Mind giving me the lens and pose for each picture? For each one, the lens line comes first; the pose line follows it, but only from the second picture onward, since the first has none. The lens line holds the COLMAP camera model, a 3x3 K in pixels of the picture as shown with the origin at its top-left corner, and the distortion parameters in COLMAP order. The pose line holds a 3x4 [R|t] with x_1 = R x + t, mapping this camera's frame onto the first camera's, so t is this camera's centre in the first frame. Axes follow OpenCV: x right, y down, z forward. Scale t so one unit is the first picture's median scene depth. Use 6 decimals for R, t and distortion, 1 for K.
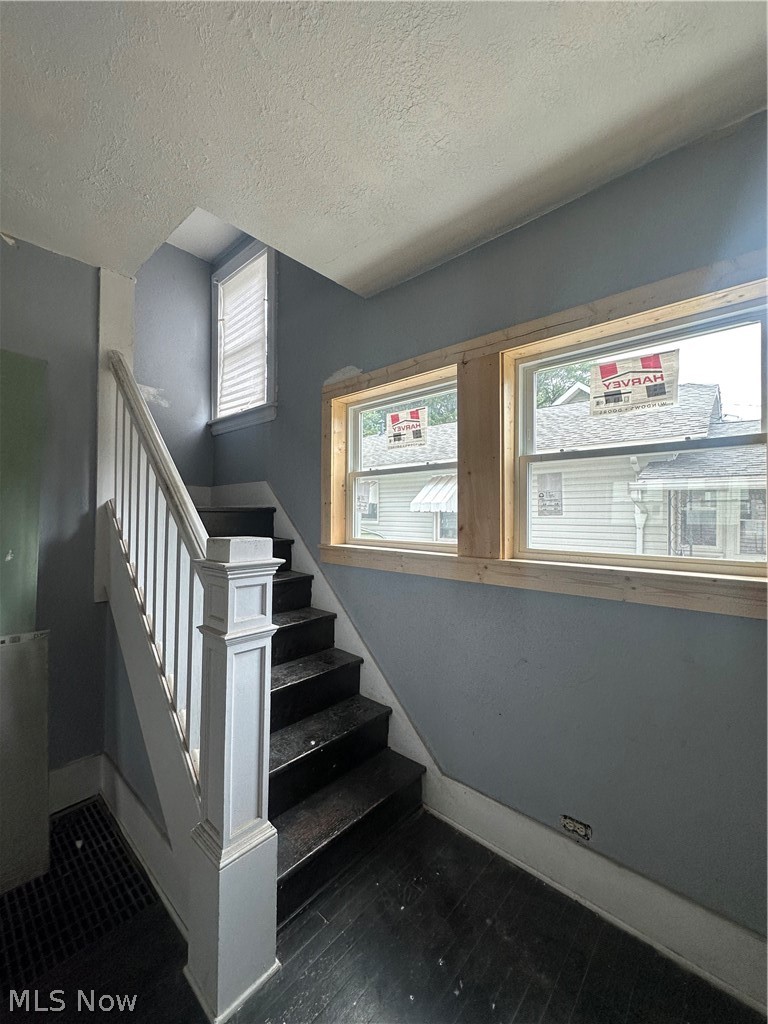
lens RADIAL K [[409.5, 0, 386.1], [0, 409.5, 506.8], [0, 0, 1]] dist [-0.004324, 0.000407]
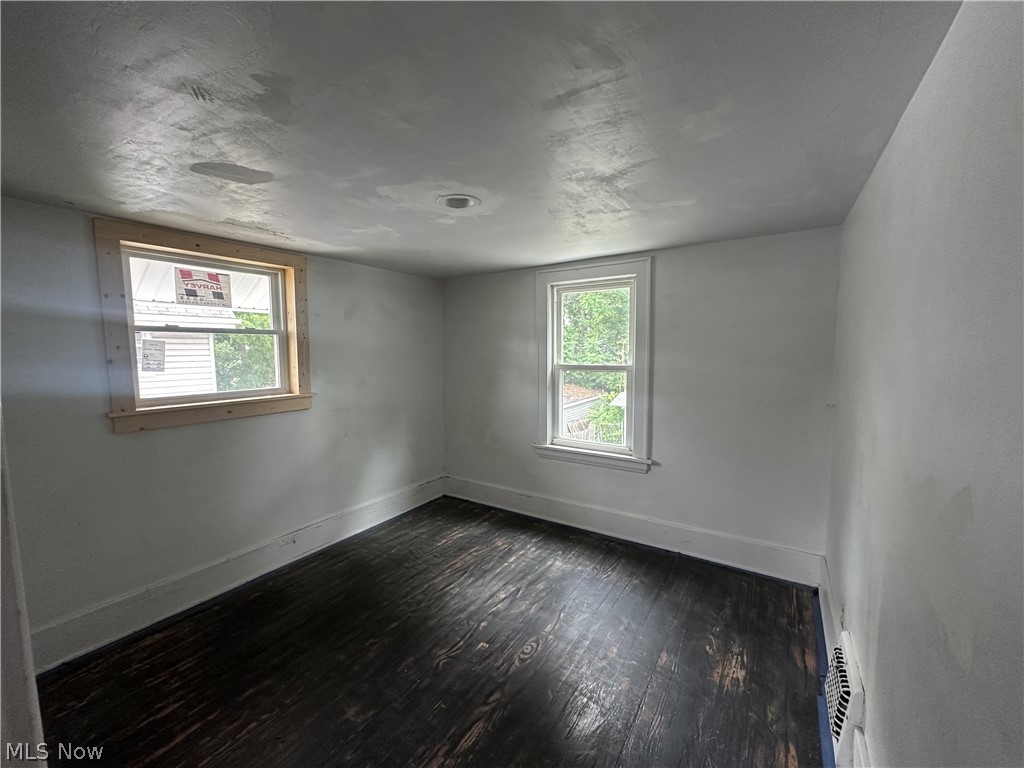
lens RADIAL K [[409.5, 0, 512.5], [0, 409.5, 385.5], [0, 0, 1]] dist [-0.004324, 0.000407]
pose [[-0.144438, -0.090960, 0.985324, -1.185080], [0.000947, 0.995753, 0.092061, -0.060699], [-0.989513, 0.014230, -0.143739, 0.022966]]
